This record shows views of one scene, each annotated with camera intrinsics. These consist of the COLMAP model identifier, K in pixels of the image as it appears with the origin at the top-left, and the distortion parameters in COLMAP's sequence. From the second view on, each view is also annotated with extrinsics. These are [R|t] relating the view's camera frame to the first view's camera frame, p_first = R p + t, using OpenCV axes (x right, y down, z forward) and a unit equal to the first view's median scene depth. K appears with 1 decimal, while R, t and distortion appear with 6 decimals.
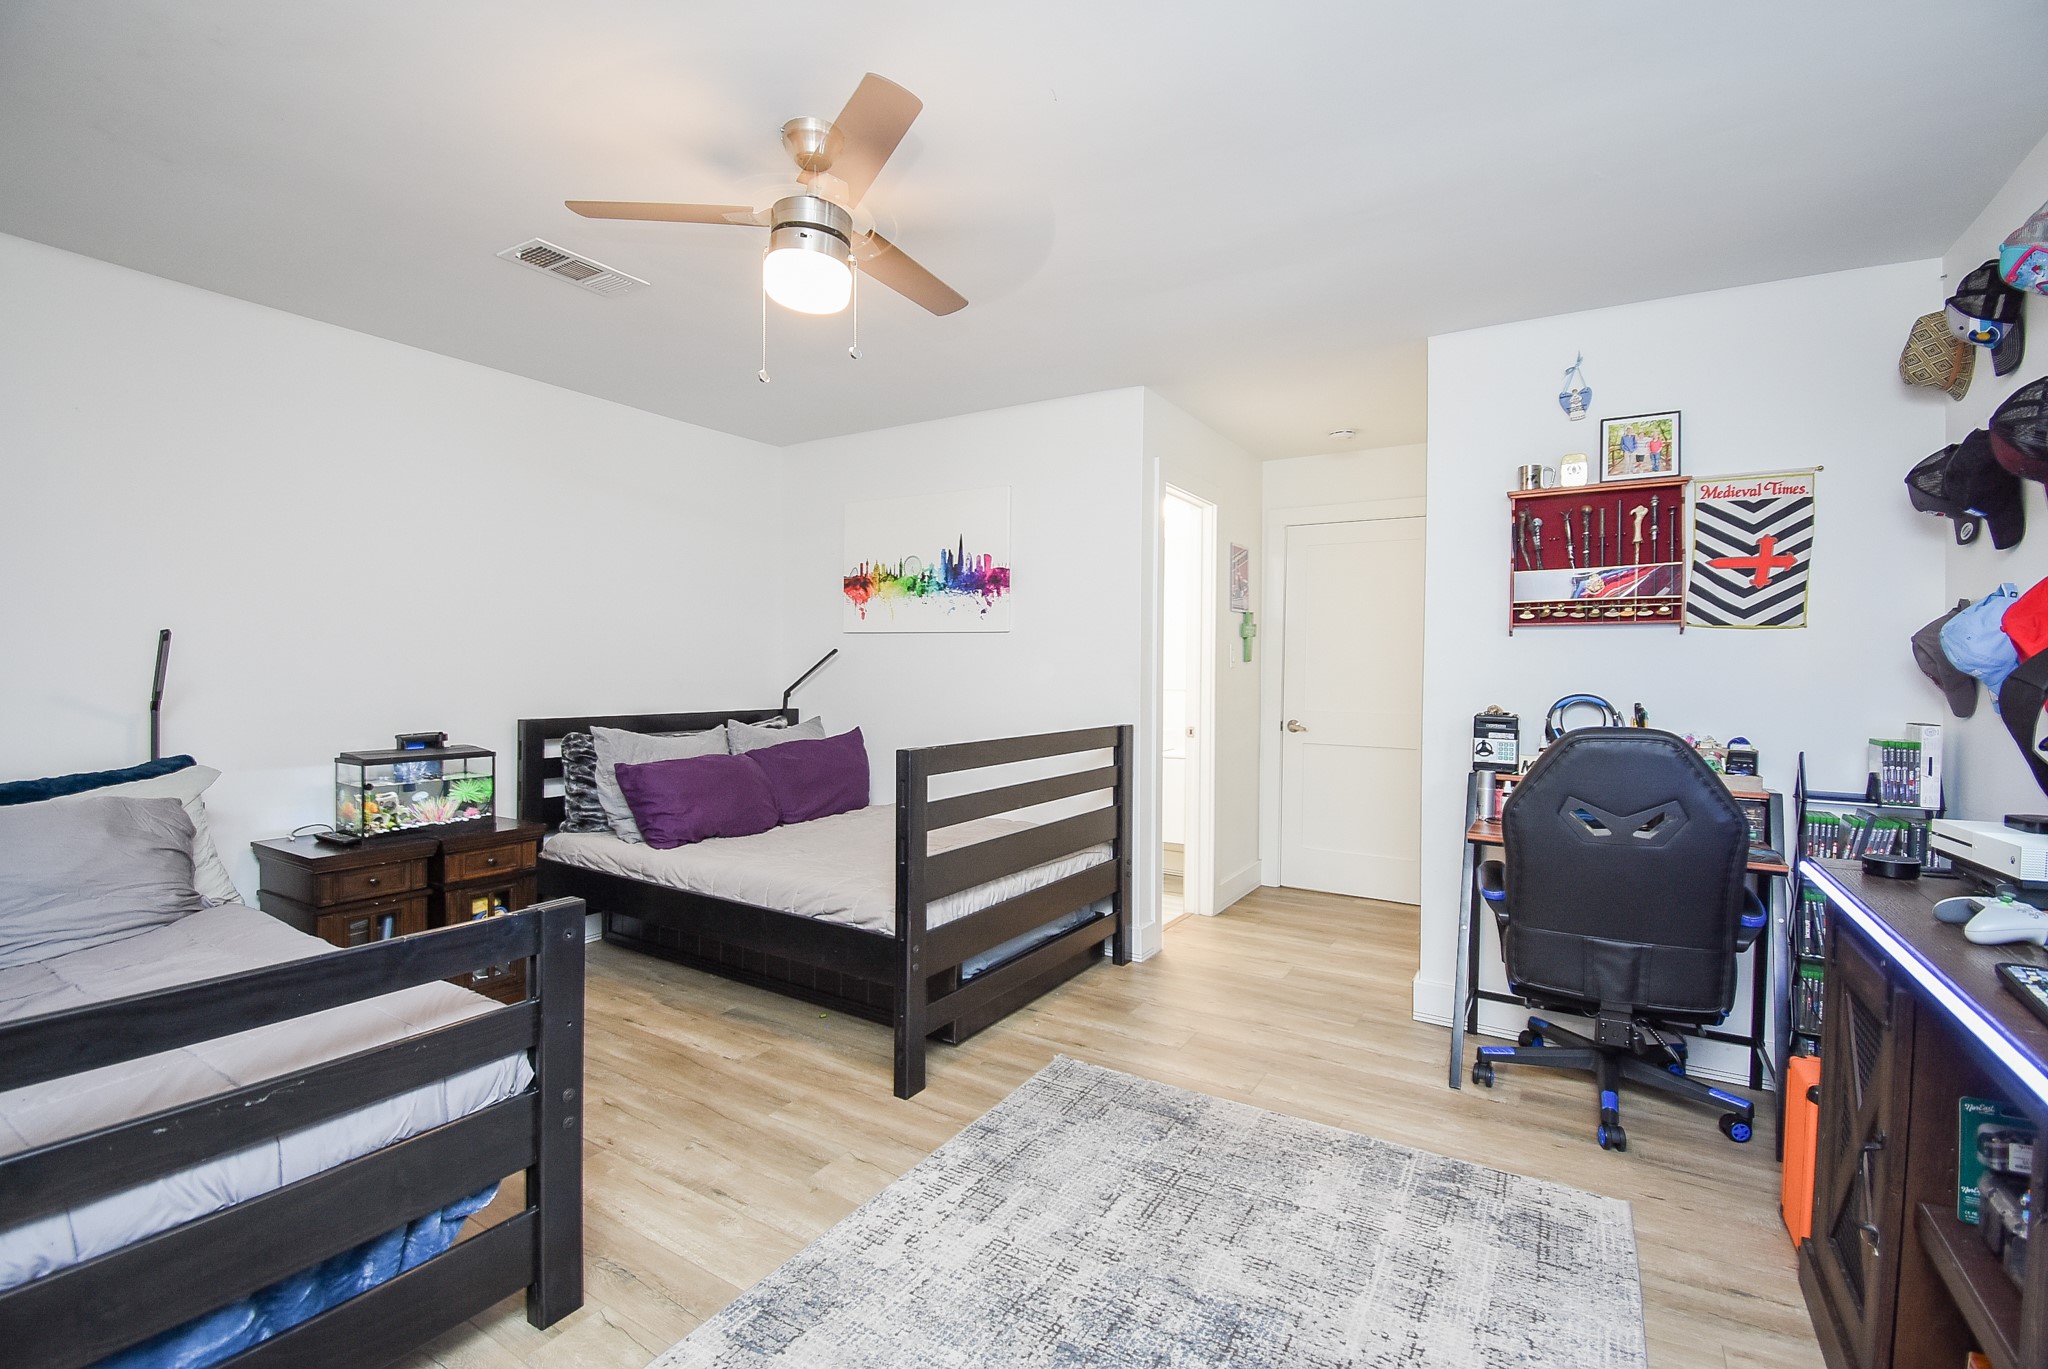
lens RADIAL K [[902.3, 0, 1018.4], [0, 902.3, 677.7], [0, 0, 1]] dist [0.021656, -0.025061]
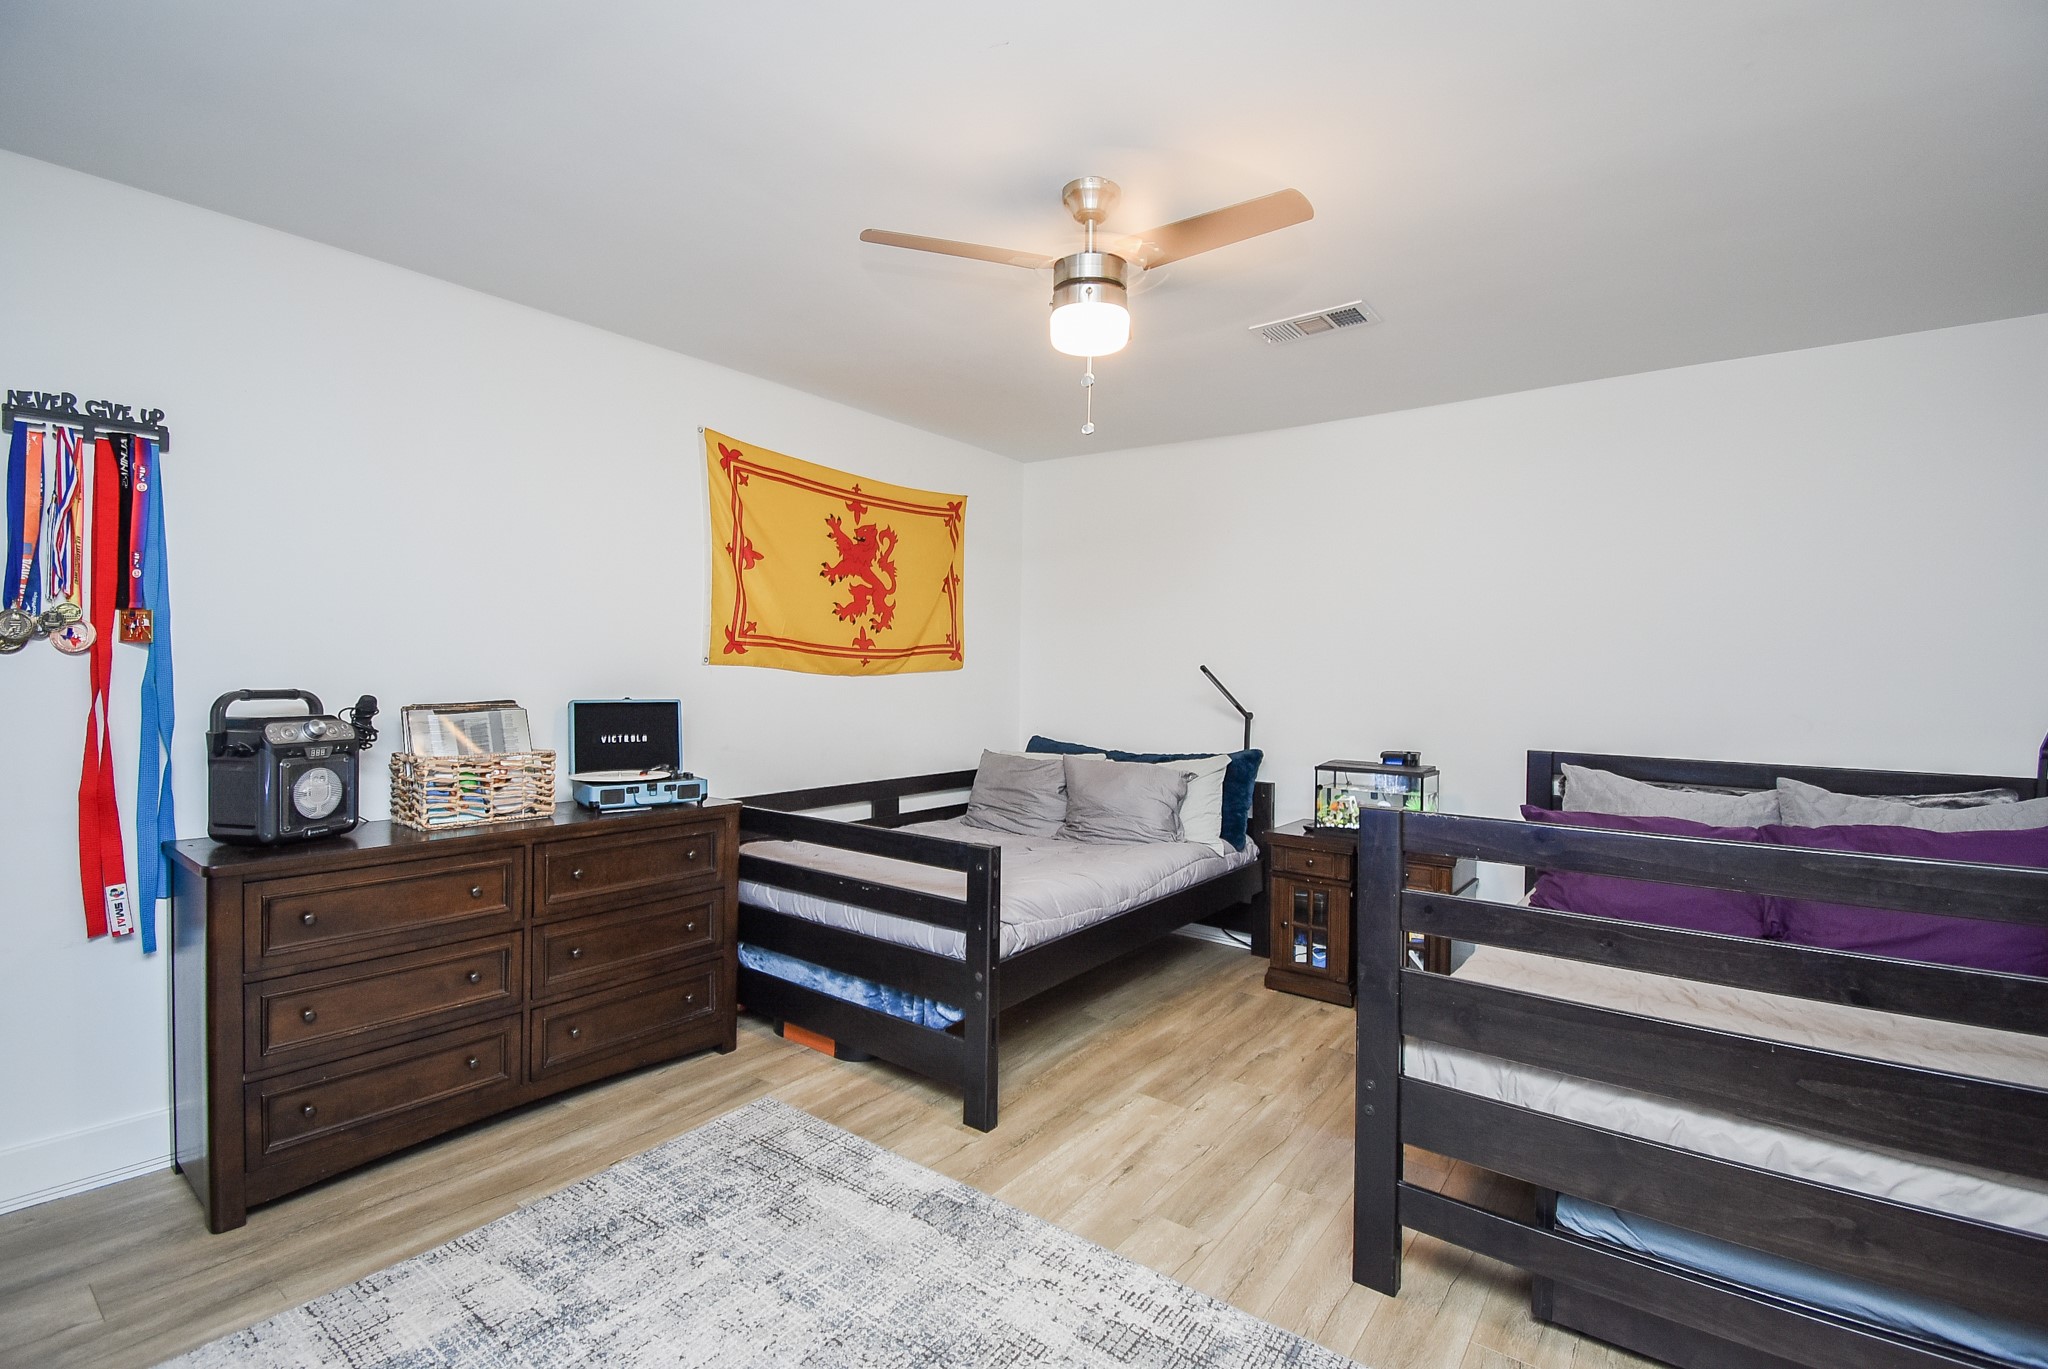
lens RADIAL K [[902.3, 0, 1018.4], [0, 902.3, 677.7], [0, 0, 1]] dist [0.021656, -0.025061]
pose [[-0.077300, 0.002819, -0.997004, 0.777862], [-0.027605, 0.999607, 0.004967, -0.036350], [0.996626, 0.027906, -0.077192, 0.924012]]
